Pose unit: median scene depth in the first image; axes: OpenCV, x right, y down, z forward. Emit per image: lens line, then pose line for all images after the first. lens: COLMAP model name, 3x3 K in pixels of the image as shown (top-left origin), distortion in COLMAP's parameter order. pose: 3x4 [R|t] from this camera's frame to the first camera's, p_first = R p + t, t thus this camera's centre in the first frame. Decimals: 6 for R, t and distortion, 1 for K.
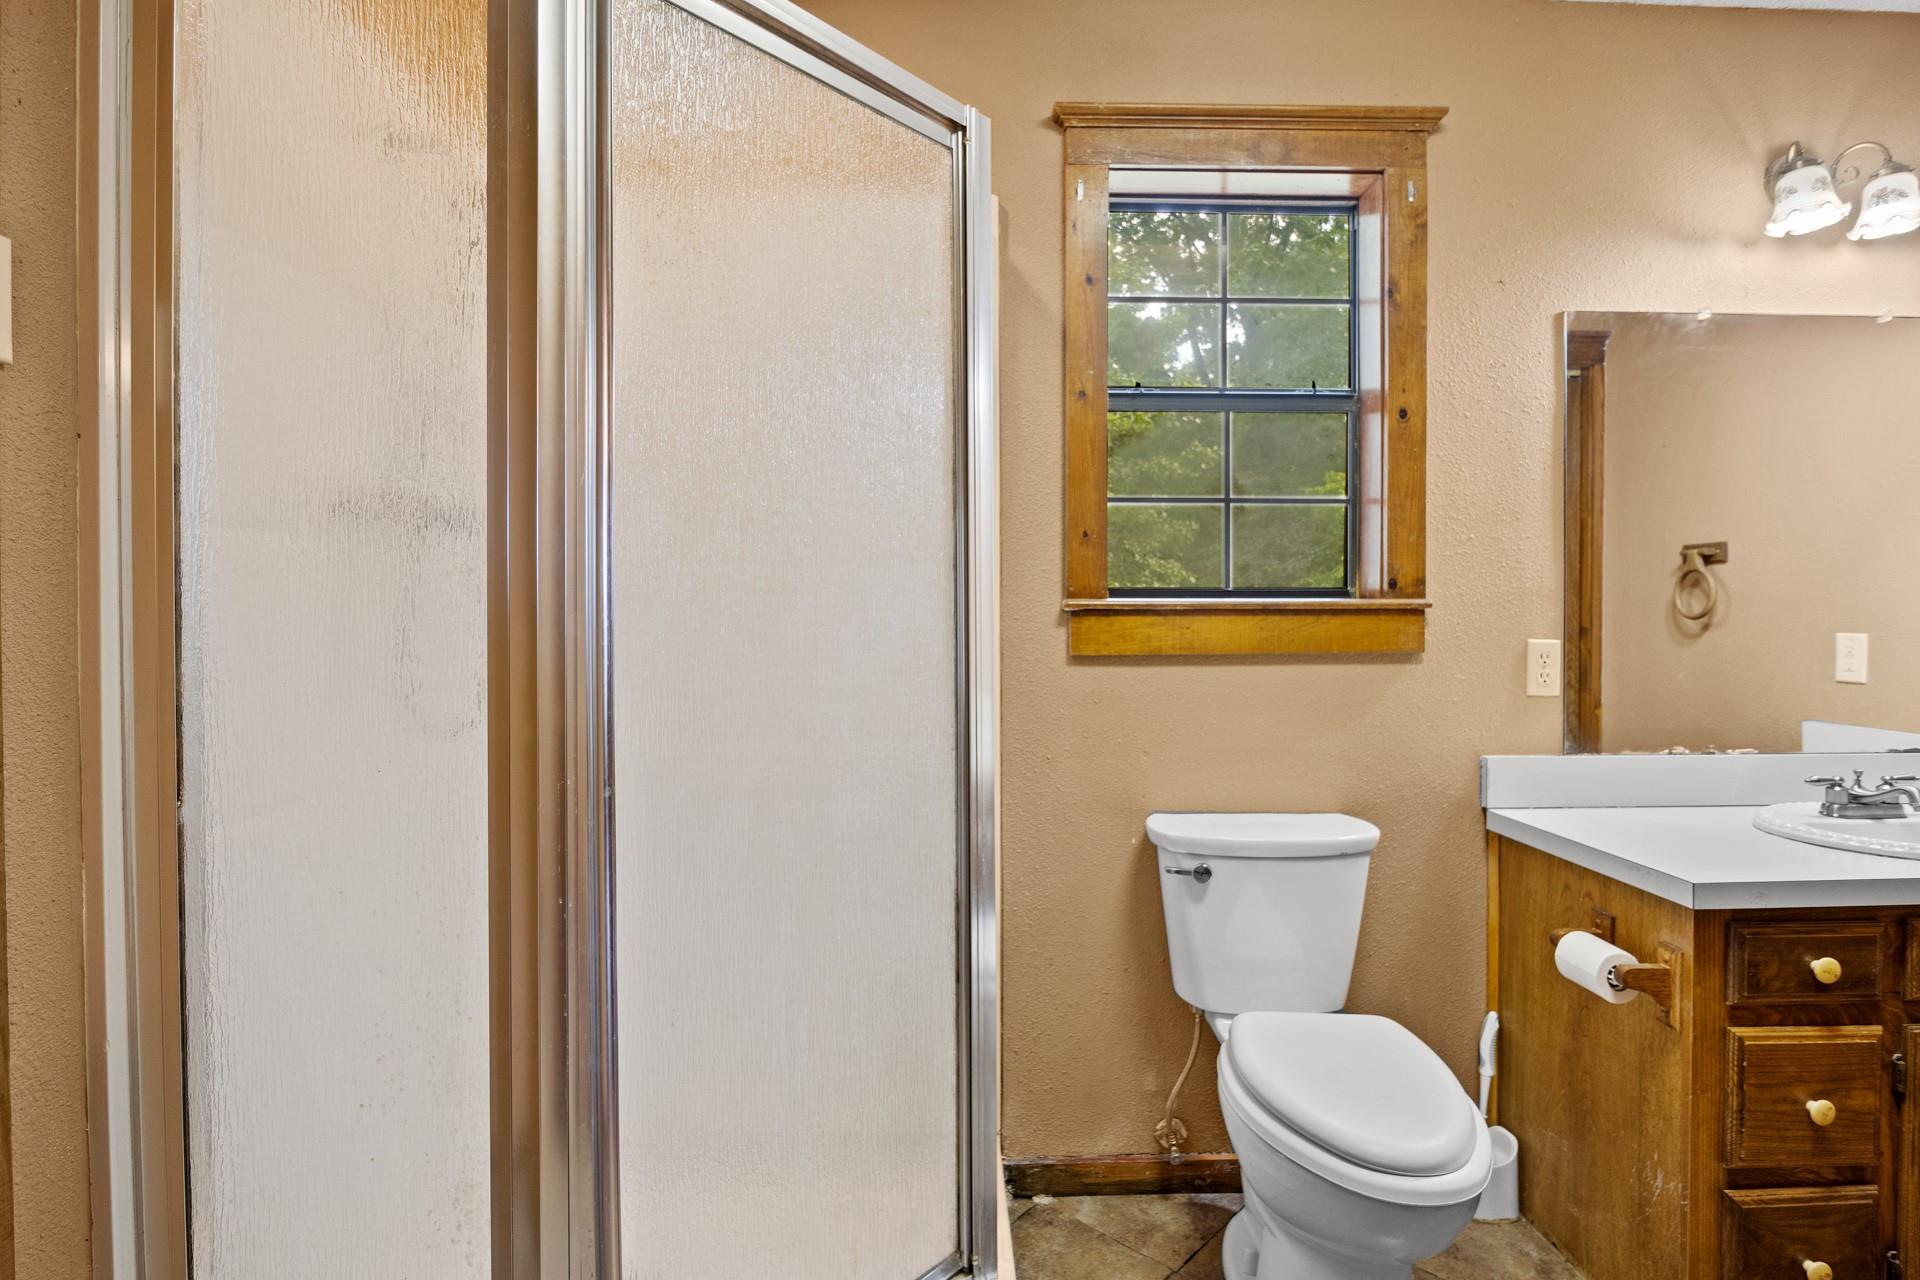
lens RADIAL K [[962.0, 0, 965.6], [0, 962.0, 621.6], [0, 0, 1]] dist [-0.006773, -0.000722]
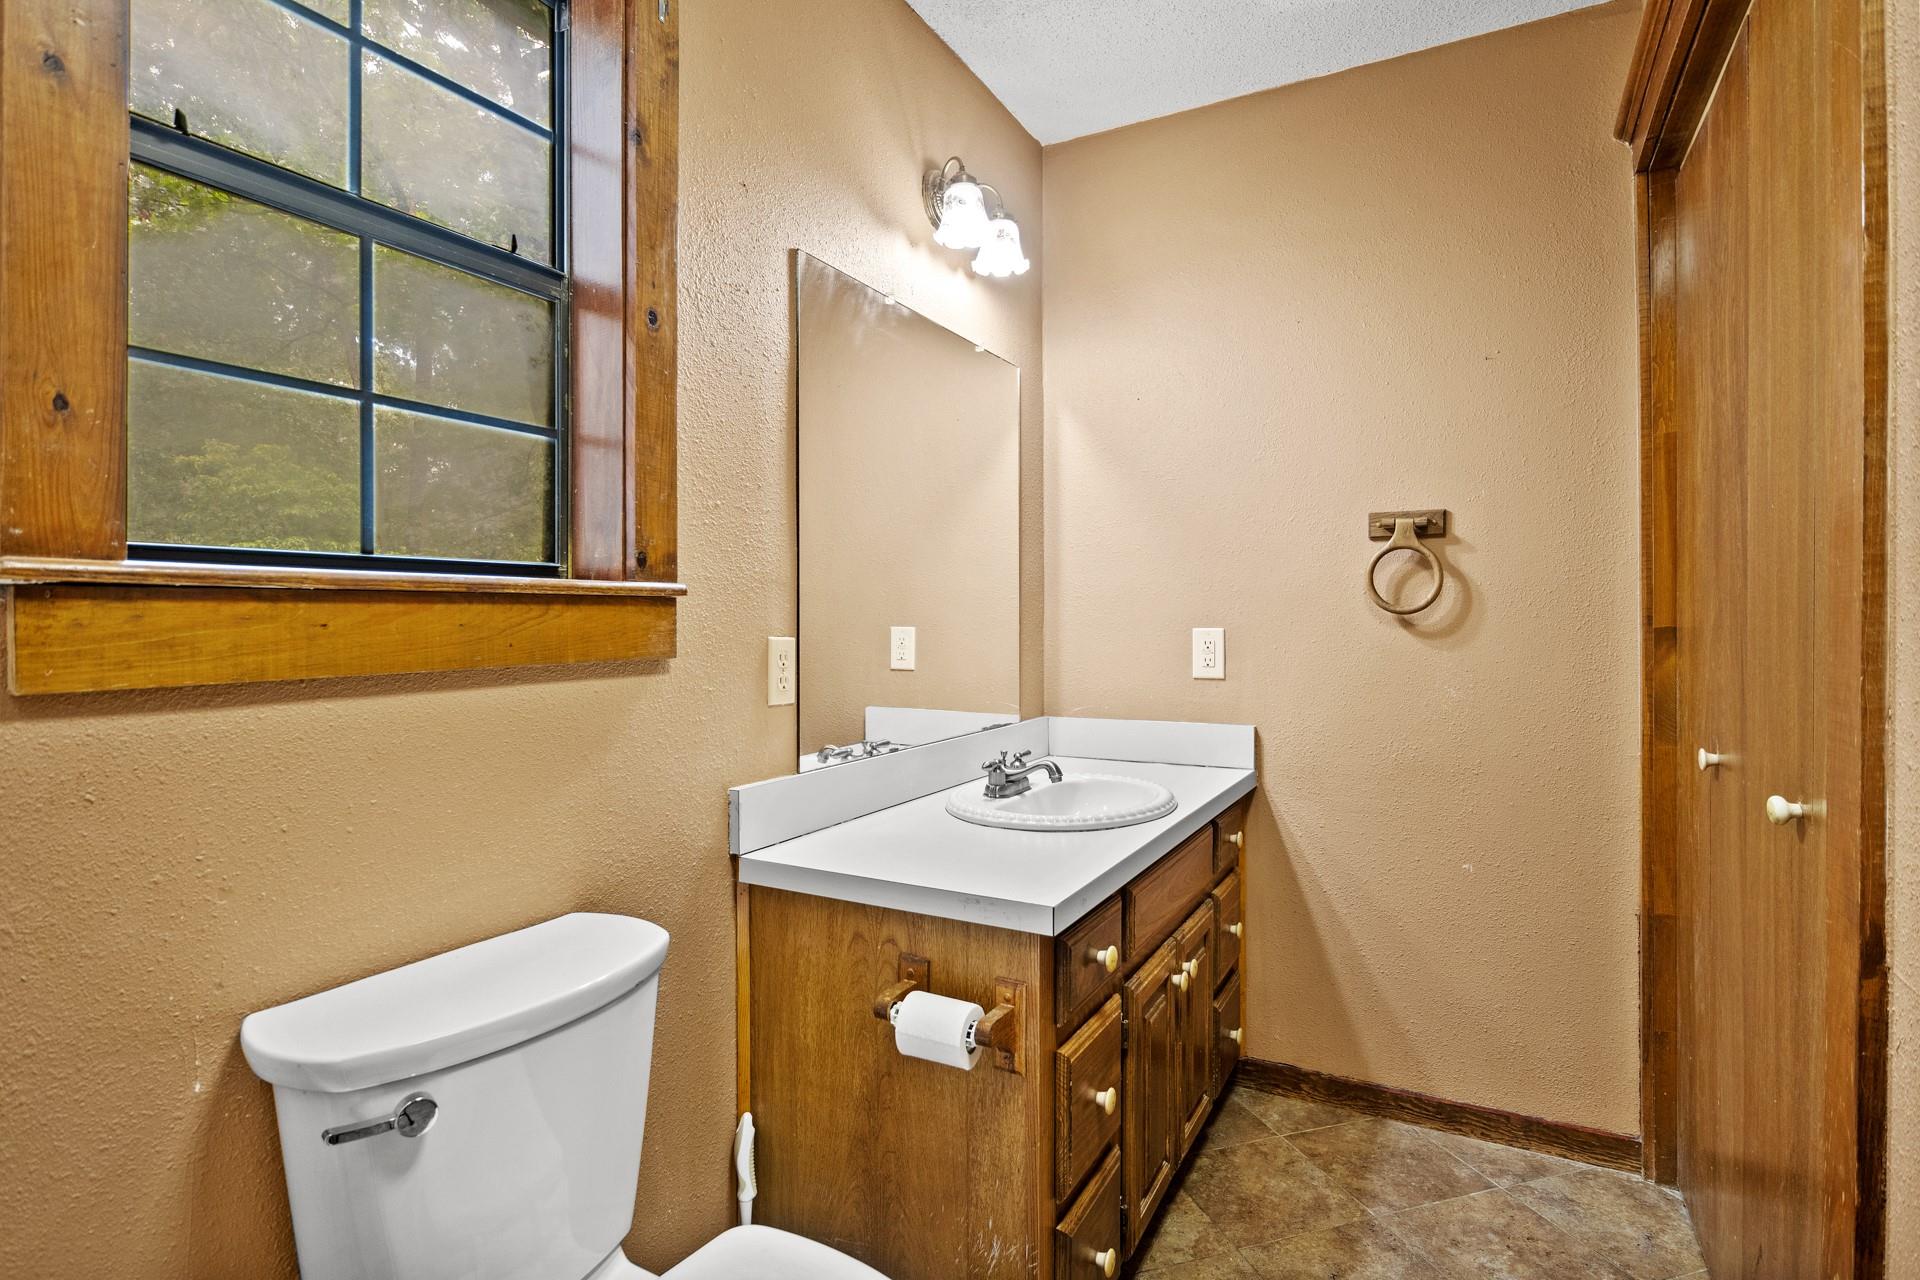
lens RADIAL K [[962.0, 0, 965.6], [0, 962.0, 621.6], [0, 0, 1]] dist [-0.006773, -0.000722]
pose [[0.493526, -0.003351, 0.869725, -0.041932], [0.000705, 0.999994, 0.003453, 0.002836], [-0.869731, -0.001091, 0.493525, 0.456047]]
